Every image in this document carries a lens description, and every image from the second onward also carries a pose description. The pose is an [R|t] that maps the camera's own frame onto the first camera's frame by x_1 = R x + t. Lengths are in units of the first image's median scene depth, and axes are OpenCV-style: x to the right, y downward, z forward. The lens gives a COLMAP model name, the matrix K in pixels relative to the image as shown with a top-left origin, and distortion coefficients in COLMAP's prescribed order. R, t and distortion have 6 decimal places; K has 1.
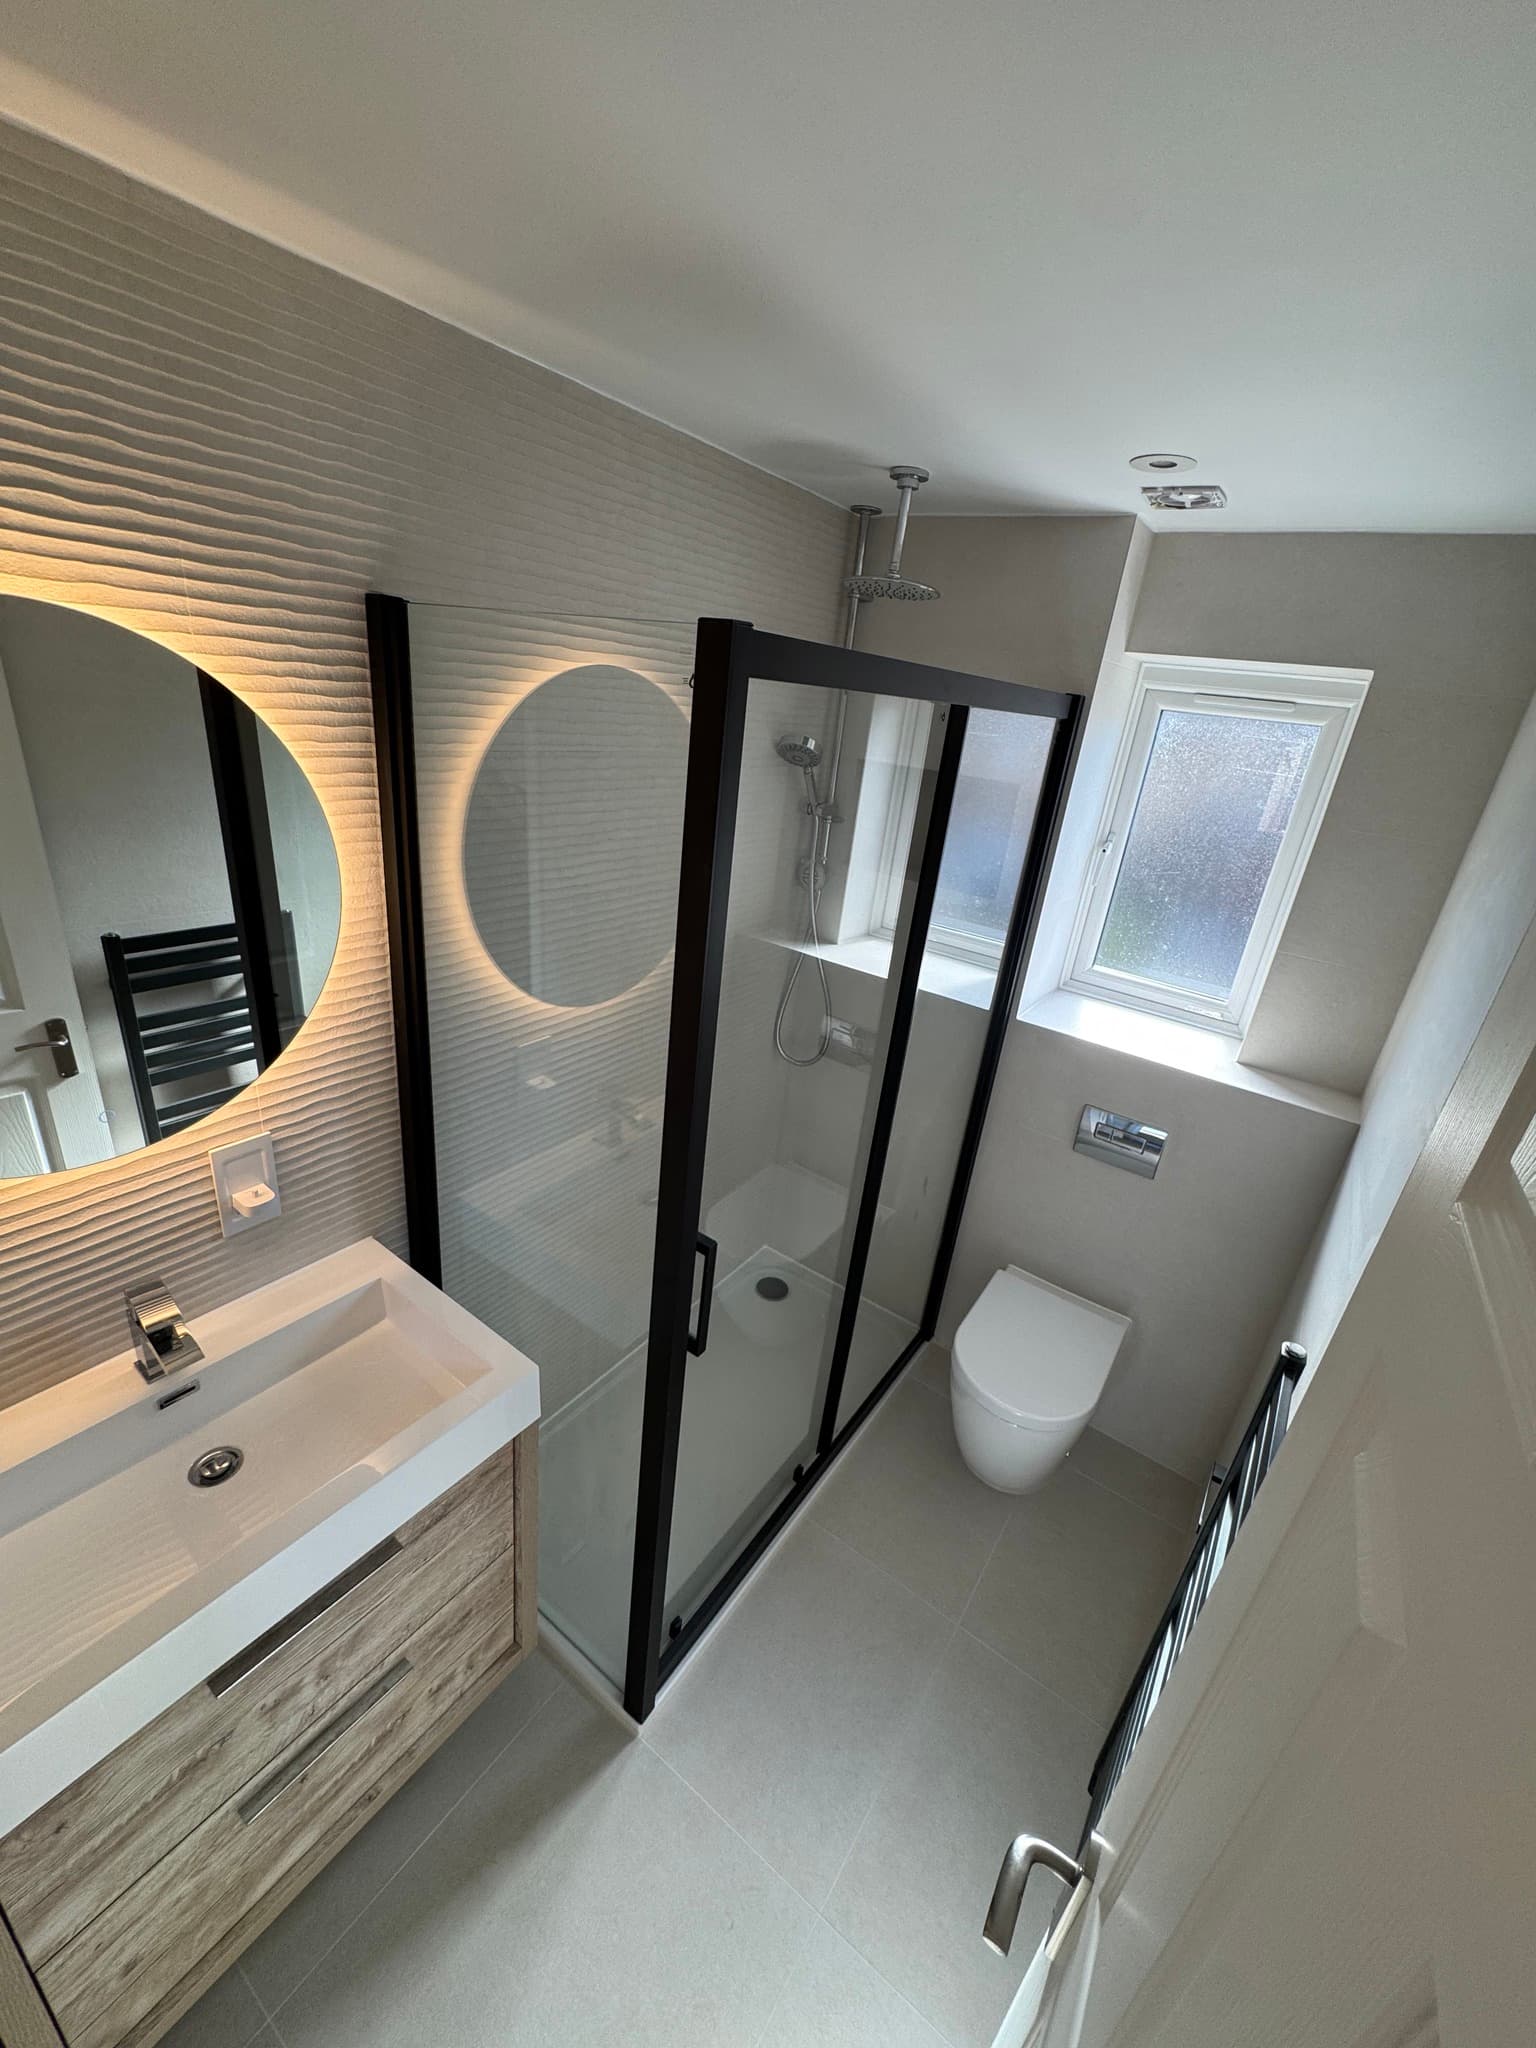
lens RADIAL K [[816.8, 0, 768.0], [0, 816.8, 1024.0], [0, 0, 1]] dist [0.000221, 0.000140]
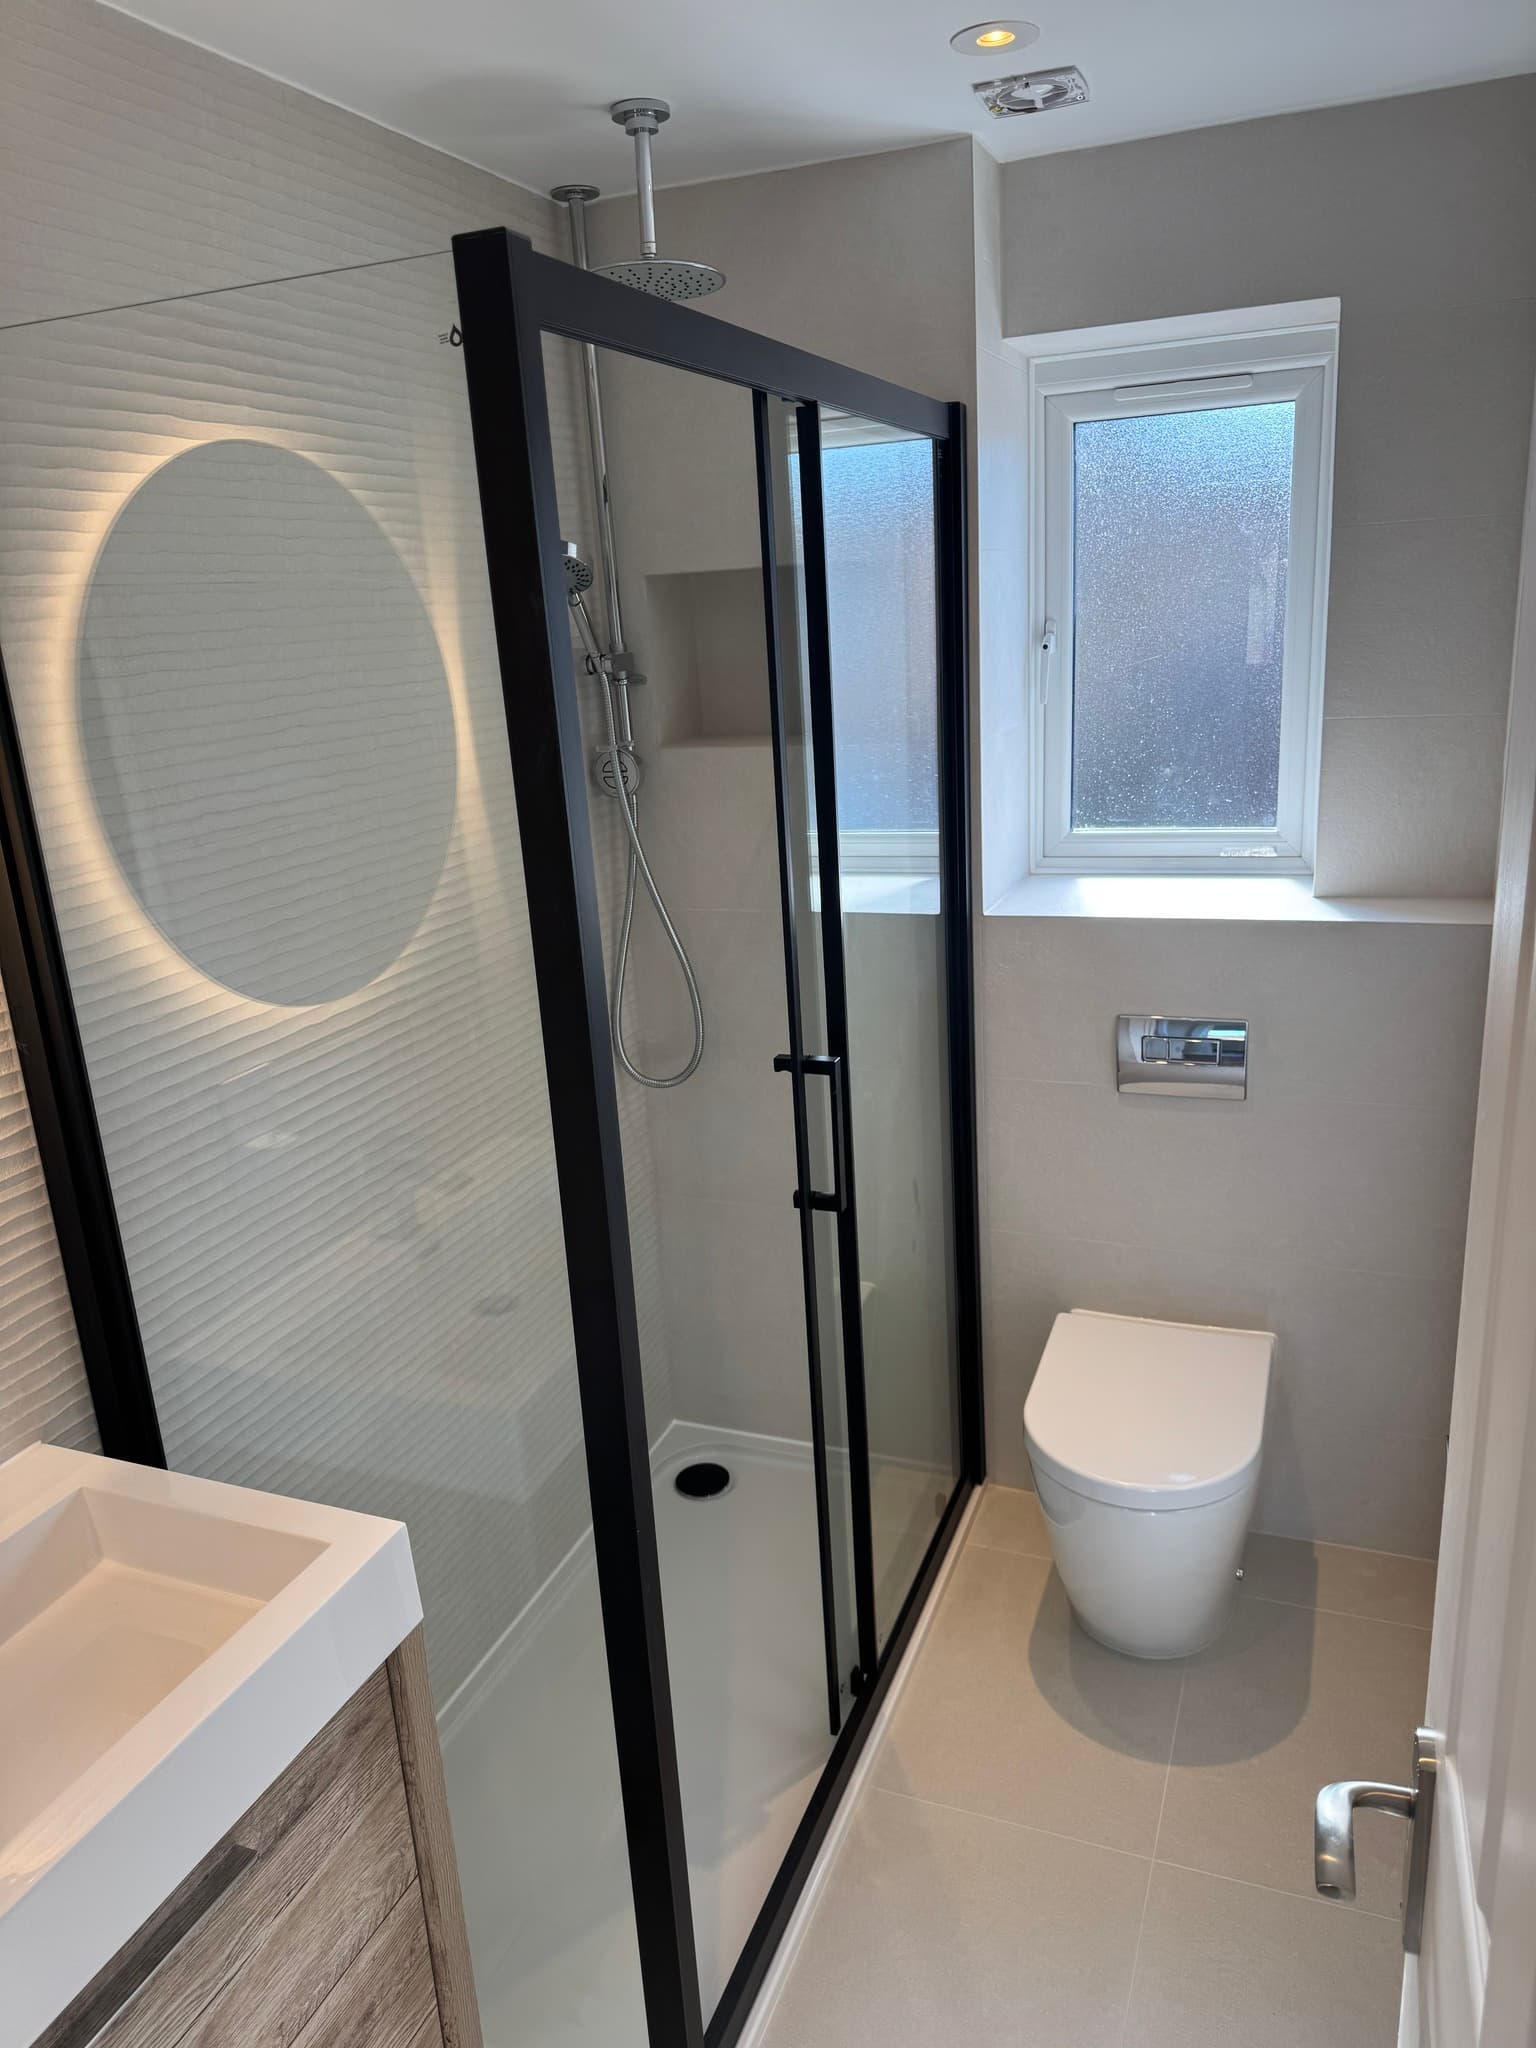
lens RADIAL K [[1435.9, 0, 768.0], [0, 1435.9, 1024.0], [0, 0, 1]] dist [0.056184, -0.060752]
pose [[0.958784, -0.224160, 0.174603, -0.095838], [0.239992, 0.967851, -0.075295, 0.154145], [-0.152112, 0.114095, 0.981756, -0.091600]]
